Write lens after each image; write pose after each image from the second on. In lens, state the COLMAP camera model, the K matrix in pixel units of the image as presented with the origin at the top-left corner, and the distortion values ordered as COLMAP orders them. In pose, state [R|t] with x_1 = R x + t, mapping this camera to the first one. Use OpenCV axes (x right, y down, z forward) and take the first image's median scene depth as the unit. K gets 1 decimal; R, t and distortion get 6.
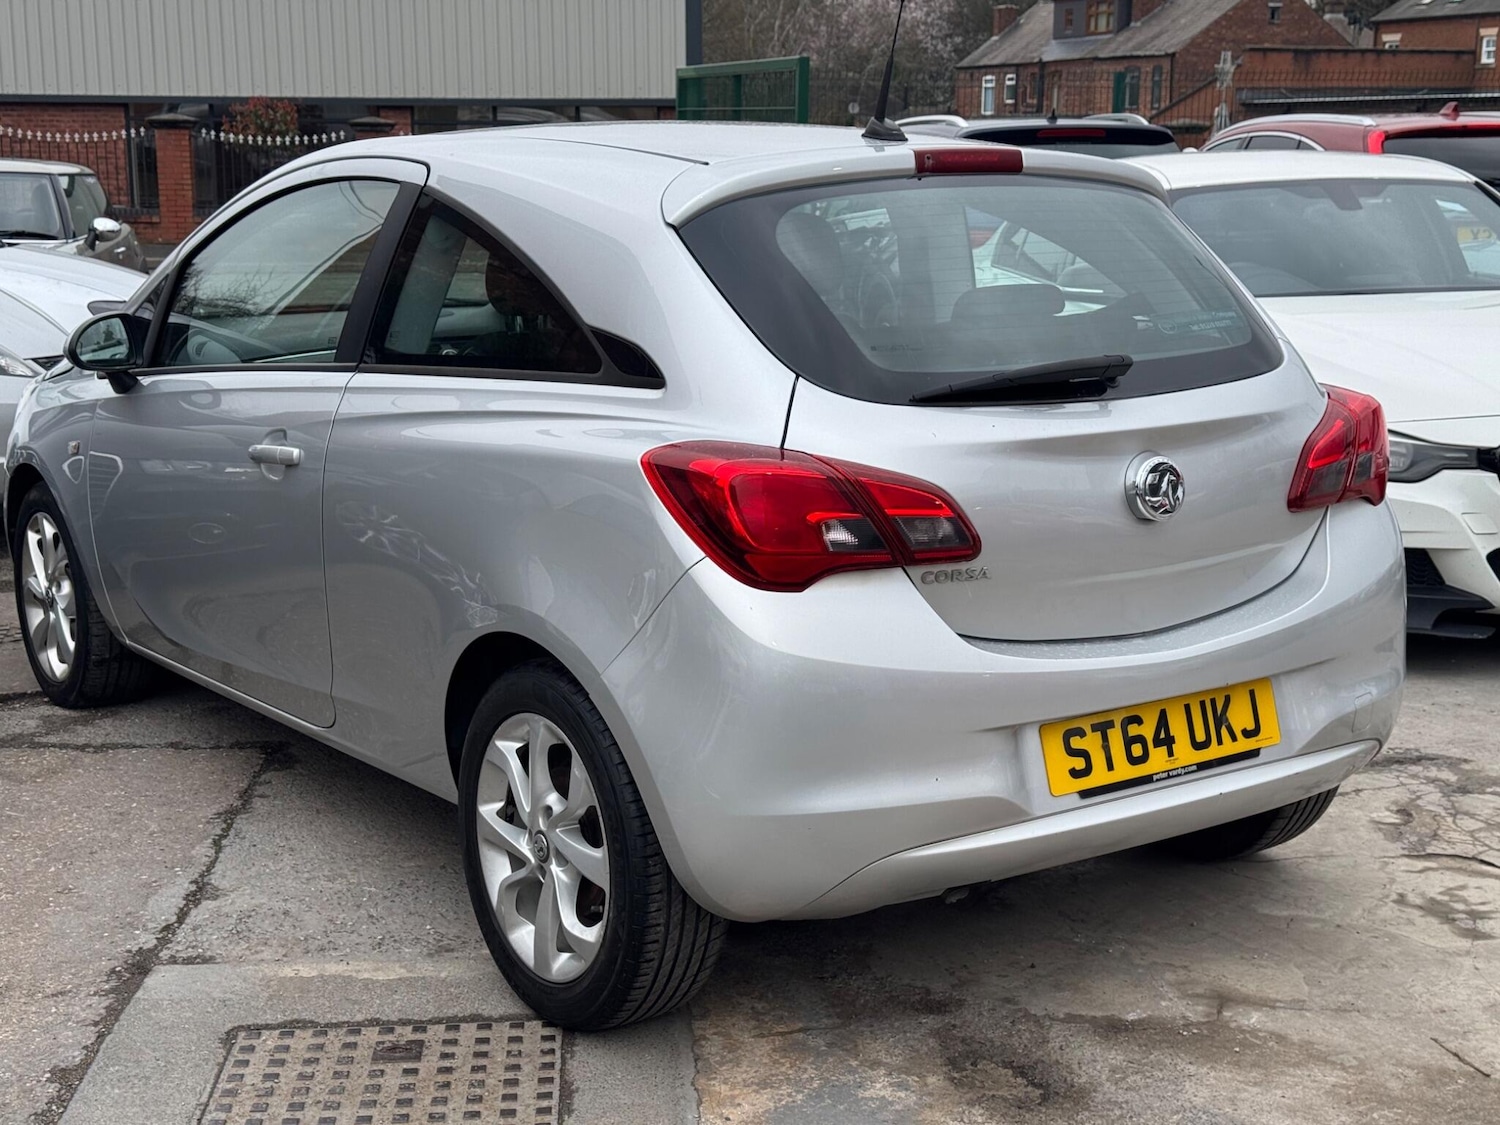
lens RADIAL K [[2063.5, 0, 752.8], [0, 2063.5, 561.9], [0, 0, 1]] dist [0.221368, -0.523261]
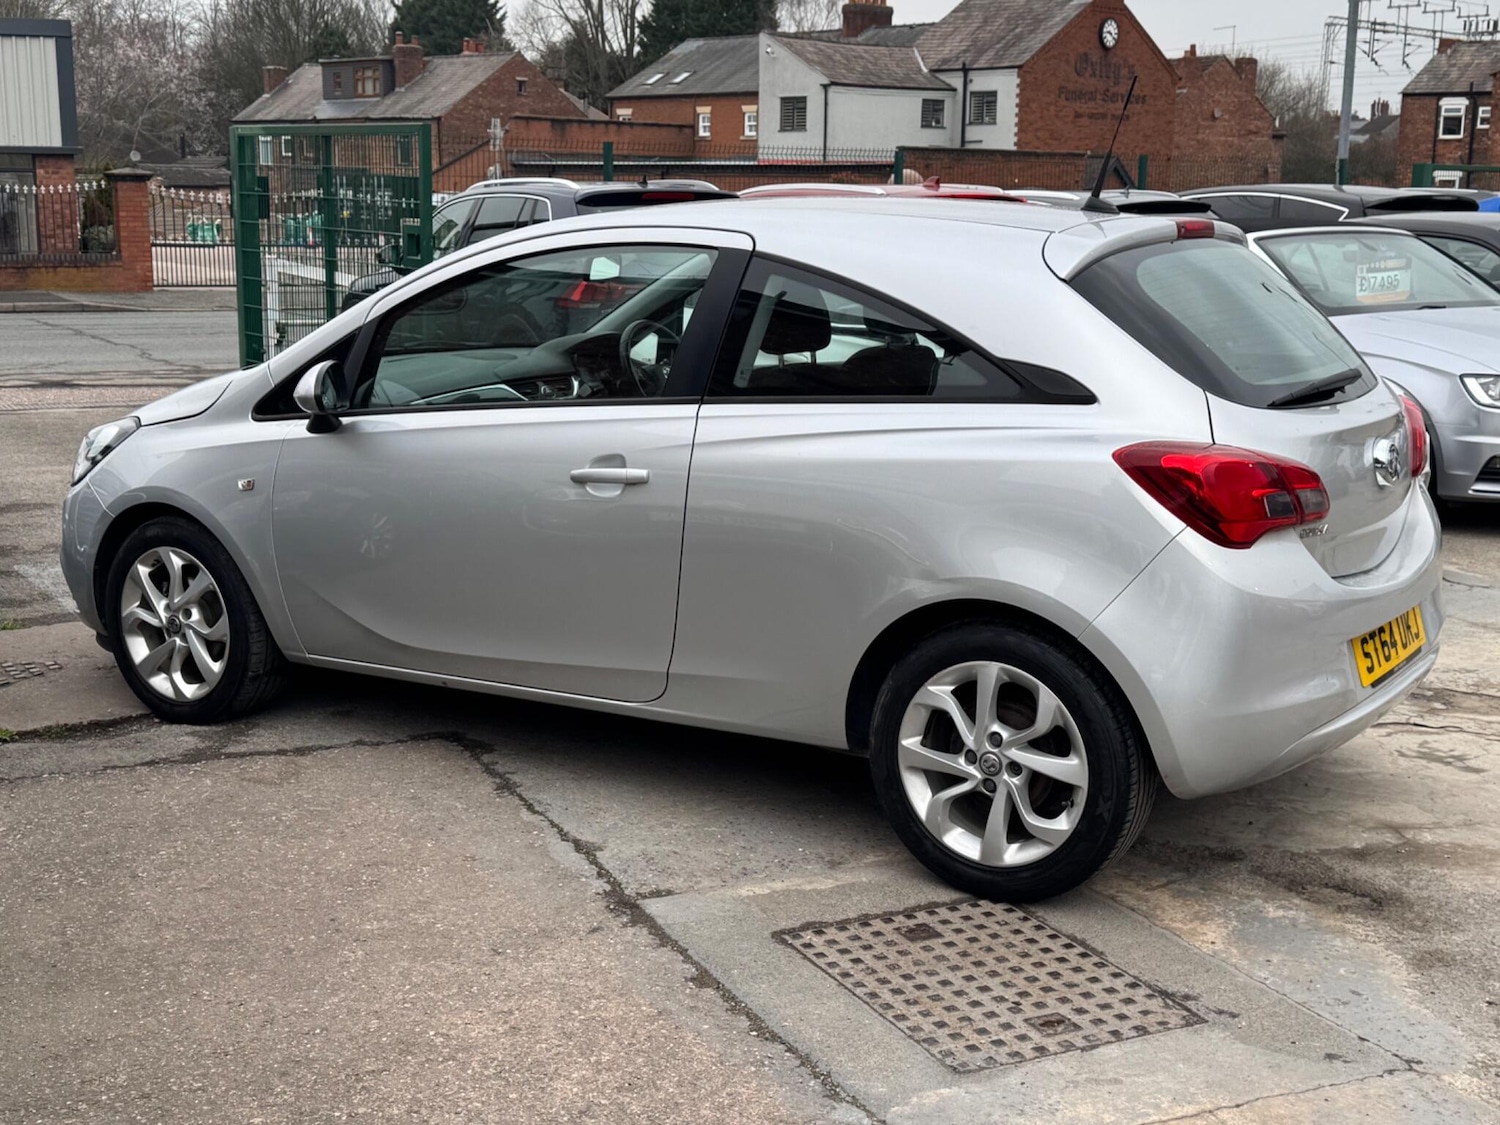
lens RADIAL K [[1855.8, 0, 750.0], [0, 1855.8, 562.5], [0, 0, 1]] dist [0.198951, -0.444237]
pose [[0.930142, -0.062522, 0.361839, -0.634387], [0.064052, 0.997916, 0.007776, -0.005708], [-0.361572, 0.015944, 0.932208, -0.024965]]
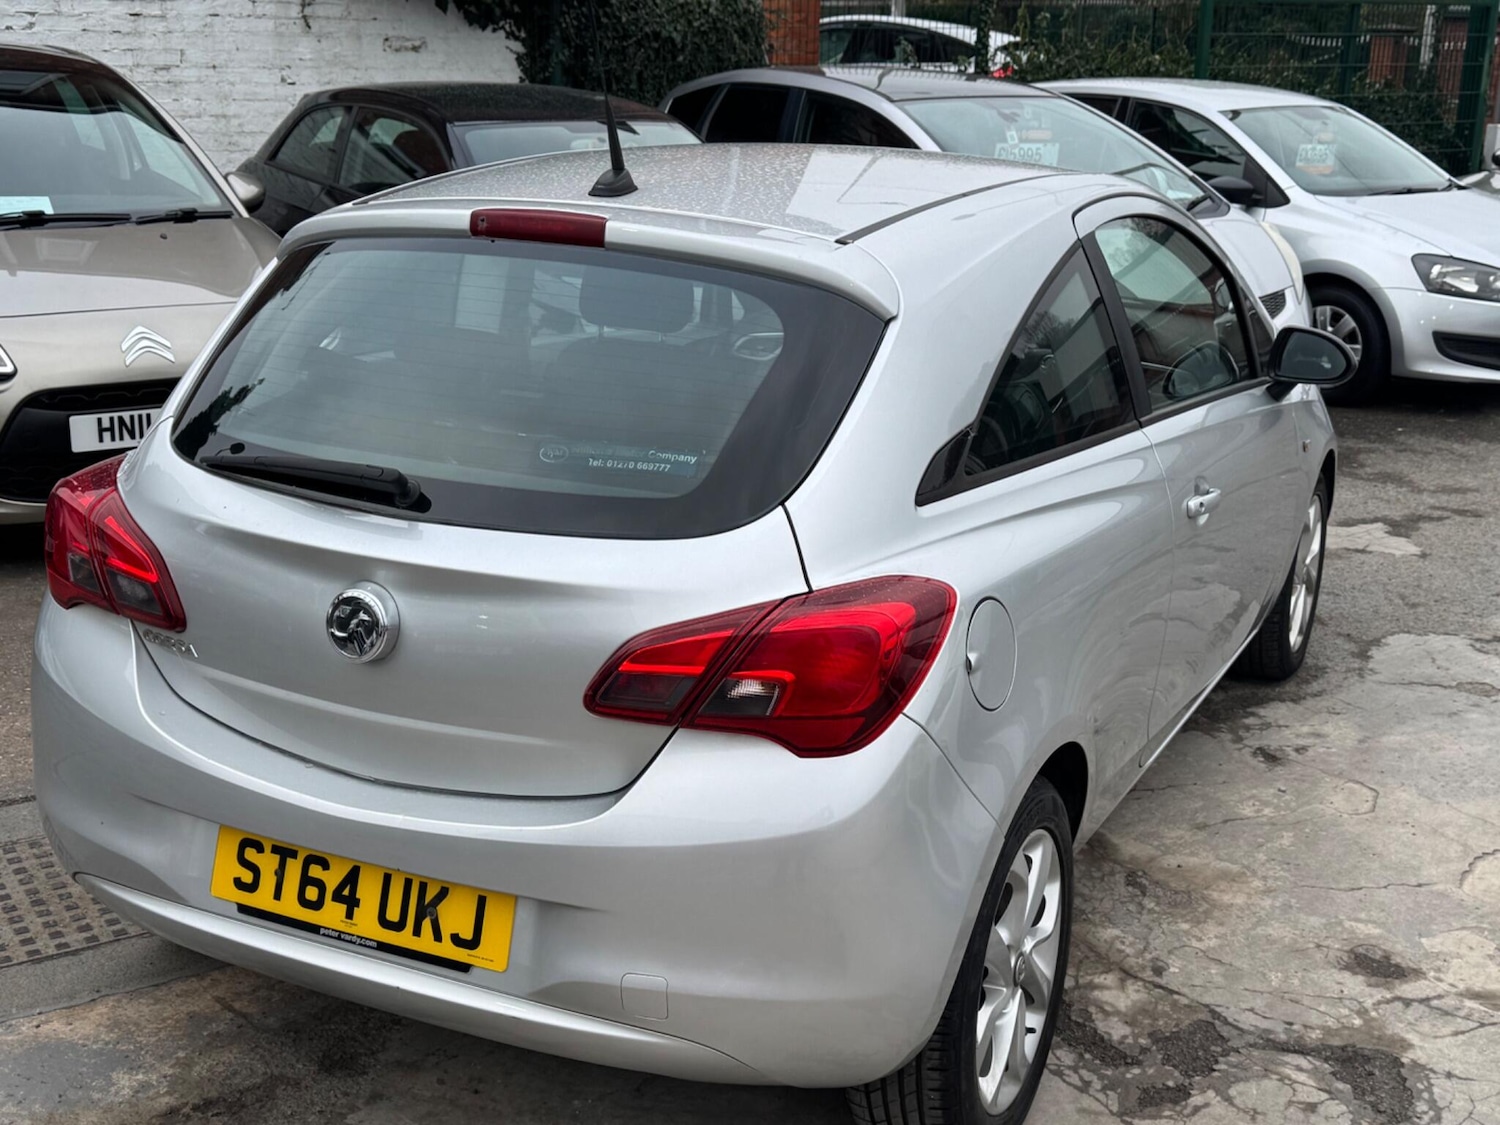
lens RADIAL K [[1793.0, 0, 765.6], [0, 1793.0, 564.4], [0, 0, 1]] dist [0.207535, -0.484570]
pose [[0.485114, 0.262623, -0.834082, 0.864659], [-0.191103, 0.962619, 0.191946, -0.227784], [0.853313, 0.066280, 0.517169, 0.711936]]
